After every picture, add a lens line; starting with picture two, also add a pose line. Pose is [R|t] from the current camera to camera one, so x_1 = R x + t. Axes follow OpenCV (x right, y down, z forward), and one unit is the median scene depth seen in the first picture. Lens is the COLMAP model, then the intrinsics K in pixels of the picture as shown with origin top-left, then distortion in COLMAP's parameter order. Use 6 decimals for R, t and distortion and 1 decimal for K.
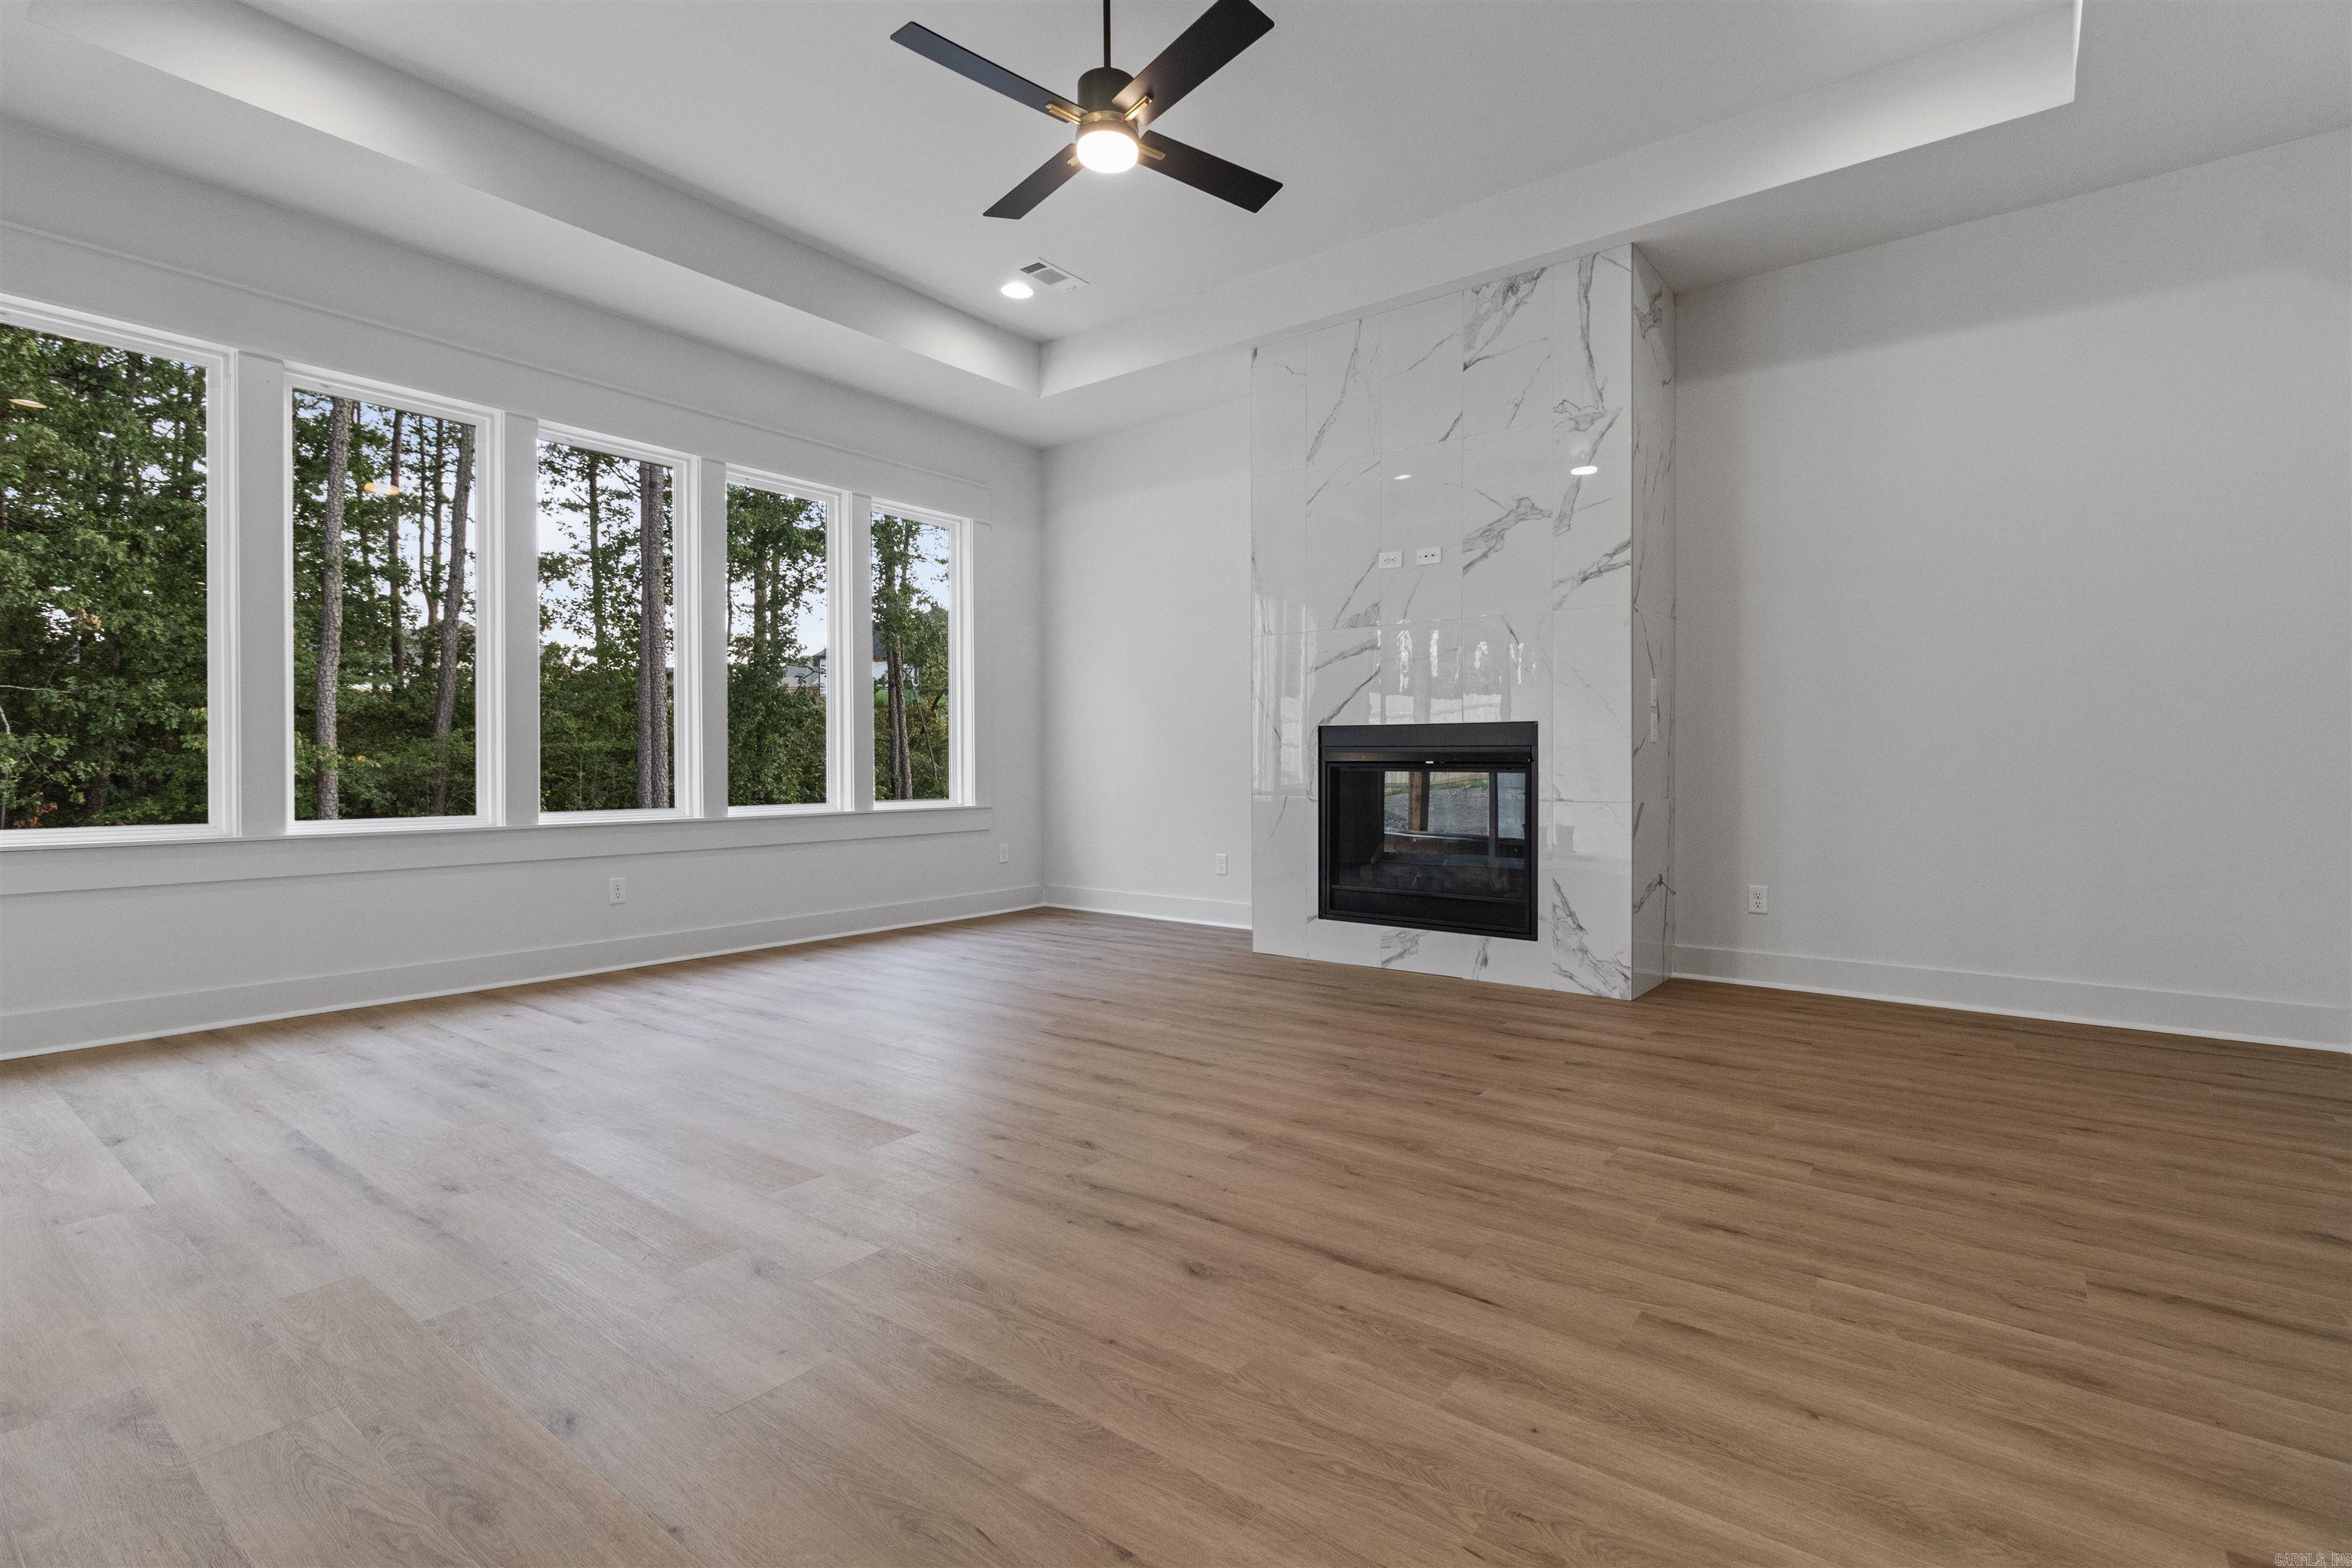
lens RADIAL K [[1083.8, 0, 1193.7], [0, 1083.8, 773.4], [0, 0, 1]] dist [0.000805, 0.000126]
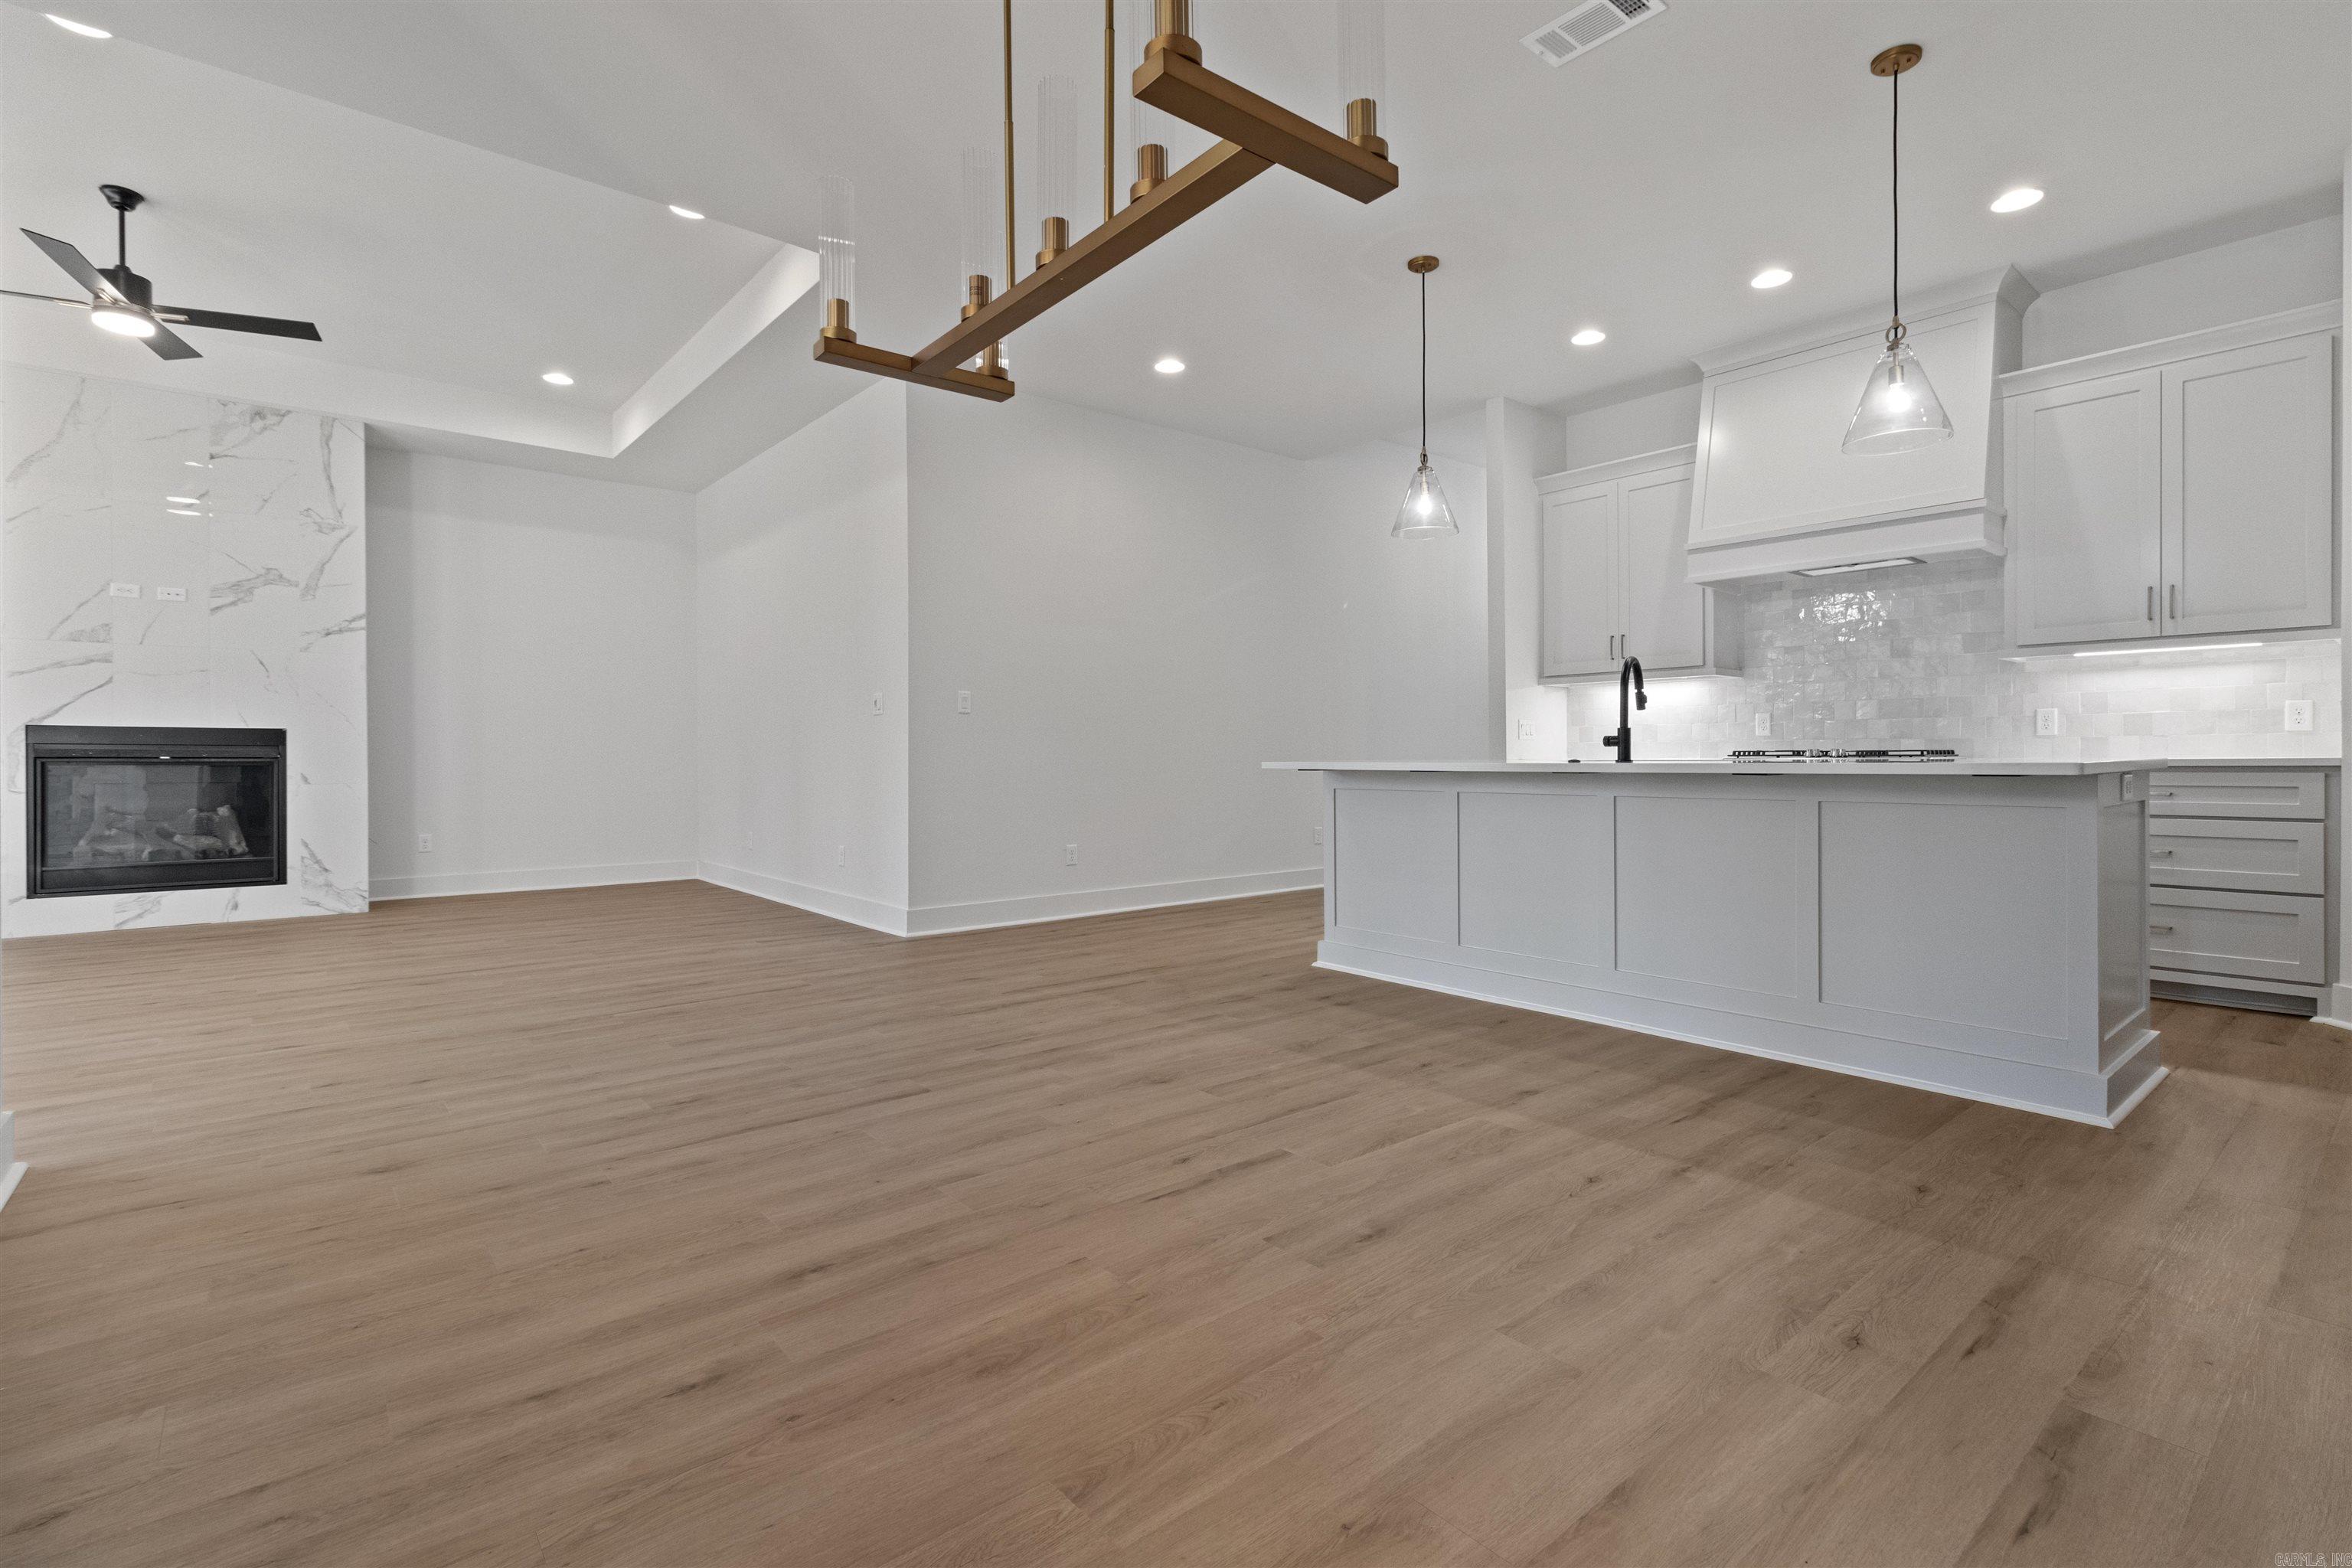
lens RADIAL K [[1089.6, 0, 1188.1], [0, 1089.6, 763.4], [0, 0, 1]] dist [0.001486, 0.000428]
pose [[0.215885, -0.003918, 0.976411, -1.209138], [0.010346, 0.999945, 0.001725, 0.010120], [-0.976364, 0.009730, 0.215914, -0.673298]]
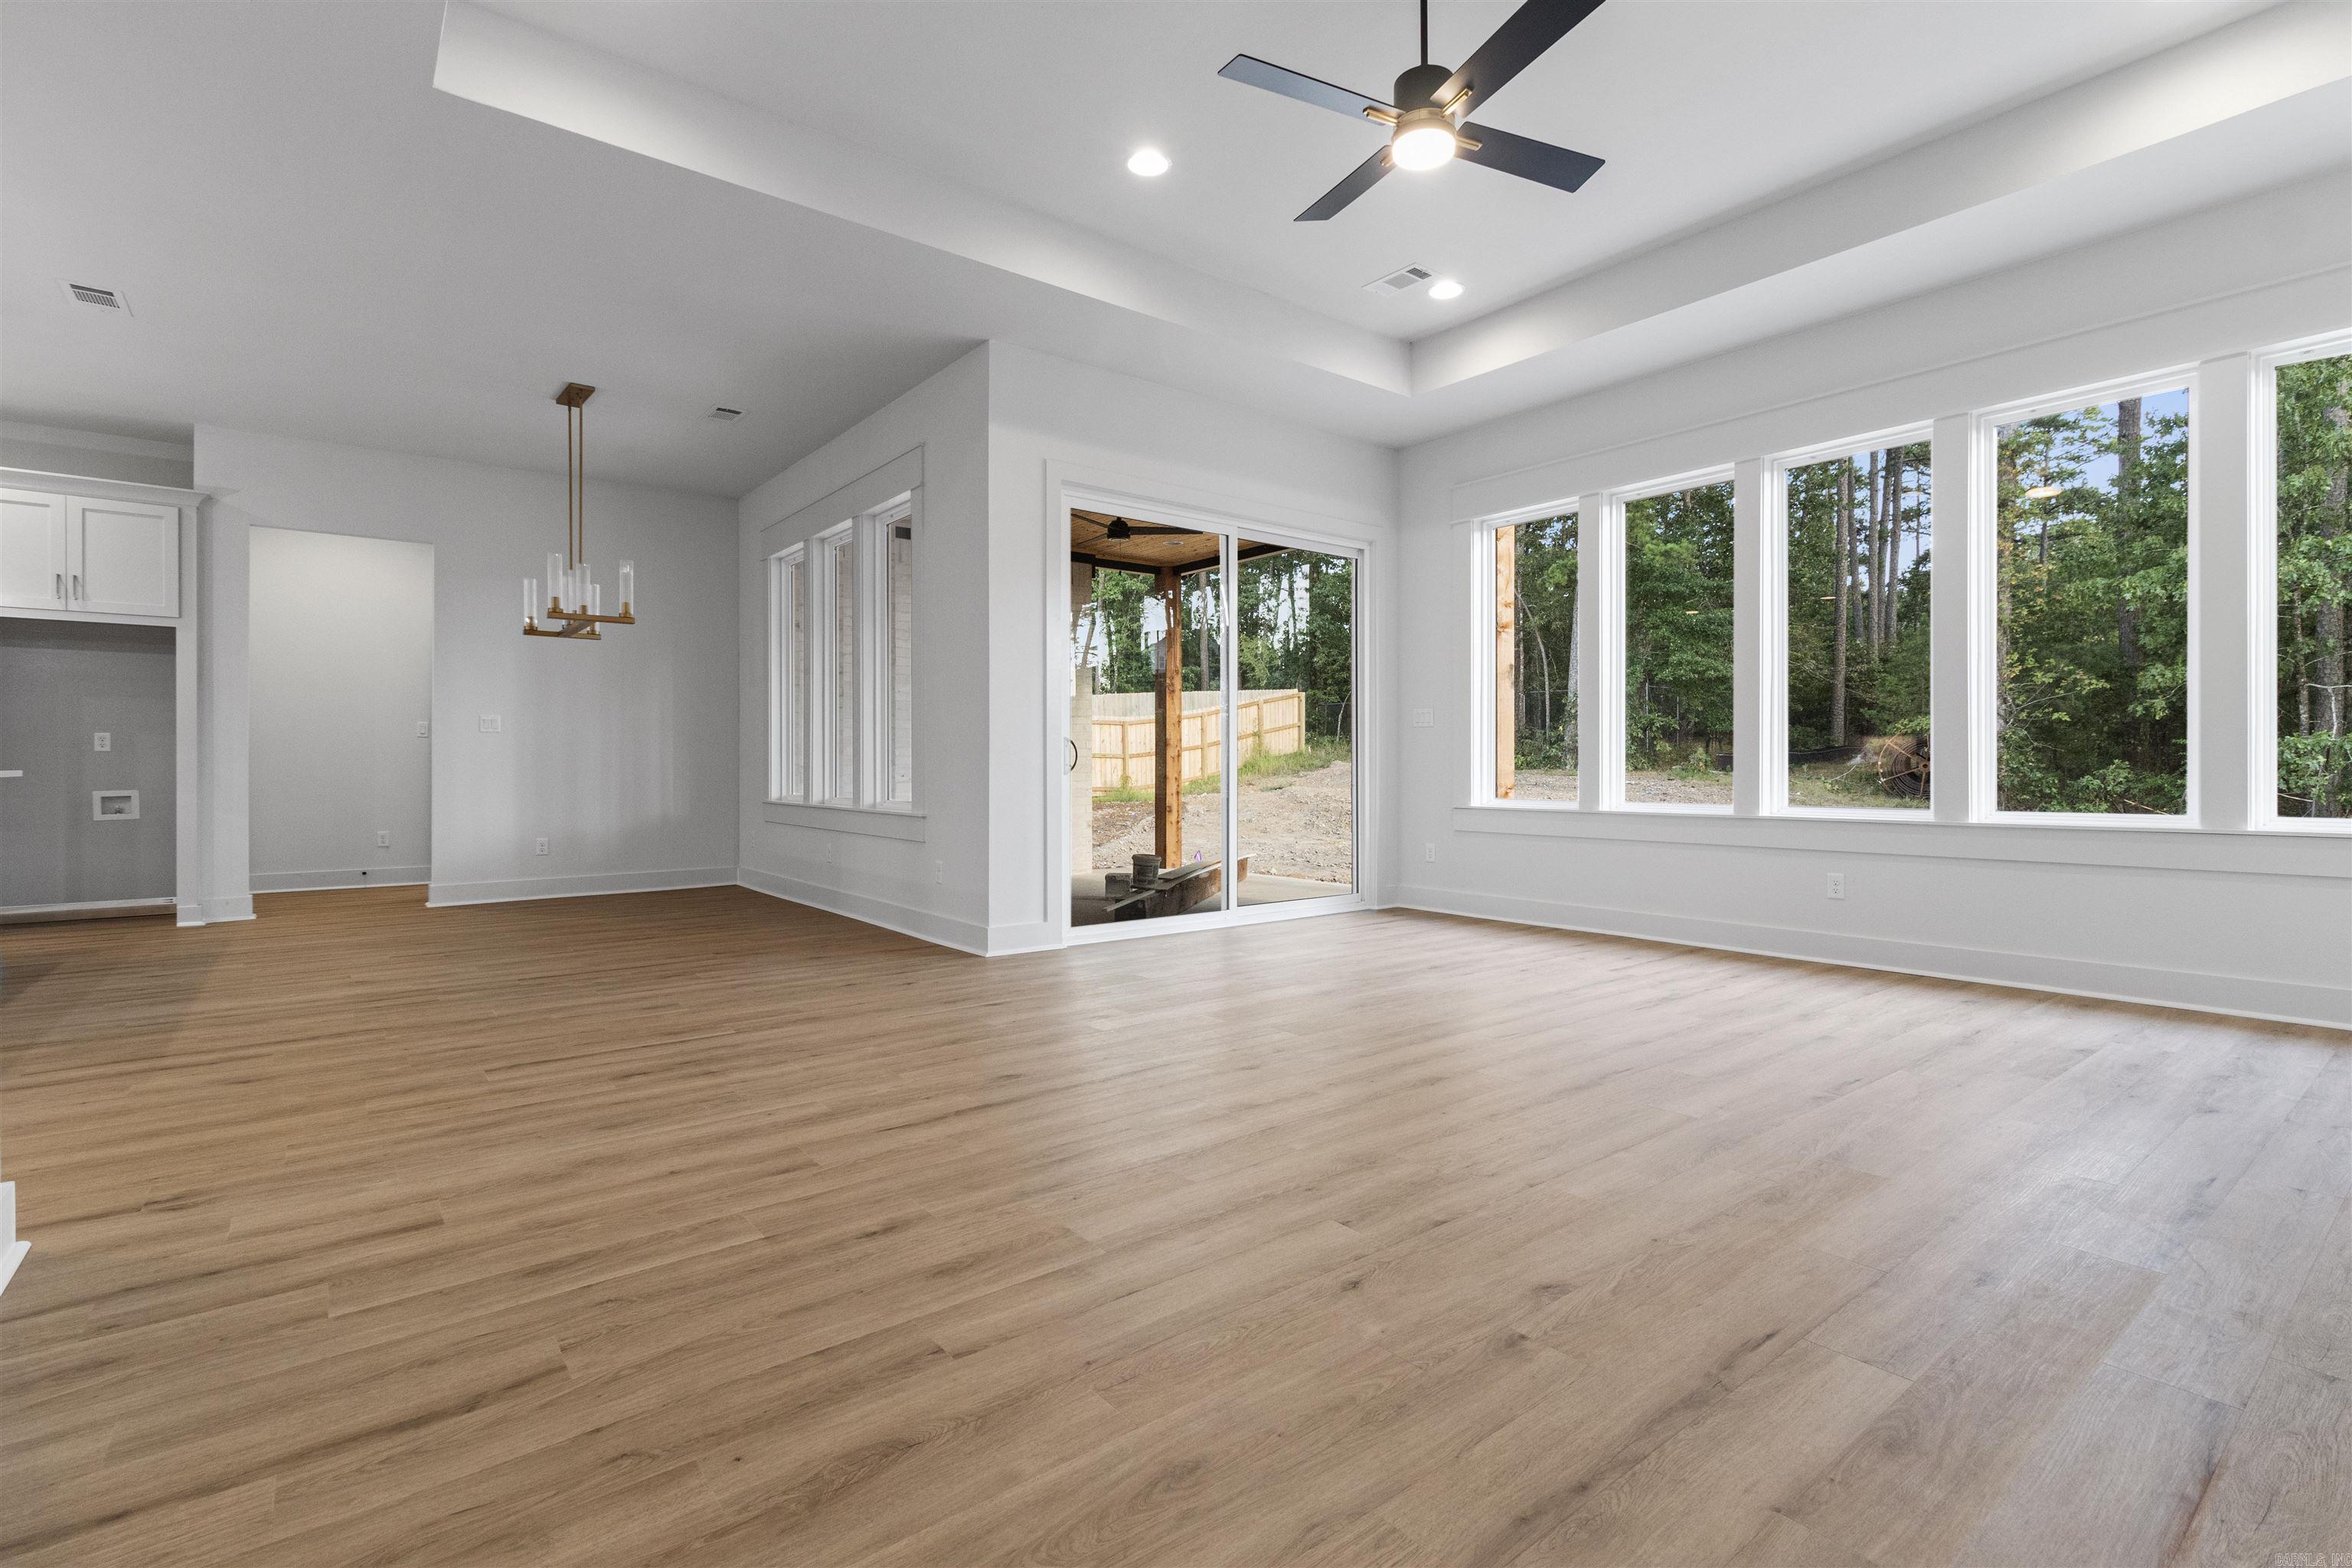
lens RADIAL K [[1089.6, 0, 1188.1], [0, 1089.6, 763.4], [0, 0, 1]] dist [0.001486, 0.000428]
pose [[-0.245048, 0.000065, -0.969511, 0.981472], [-0.005661, 0.999983, 0.001498, -0.006719], [0.969494, 0.005855, -0.245044, 1.075647]]
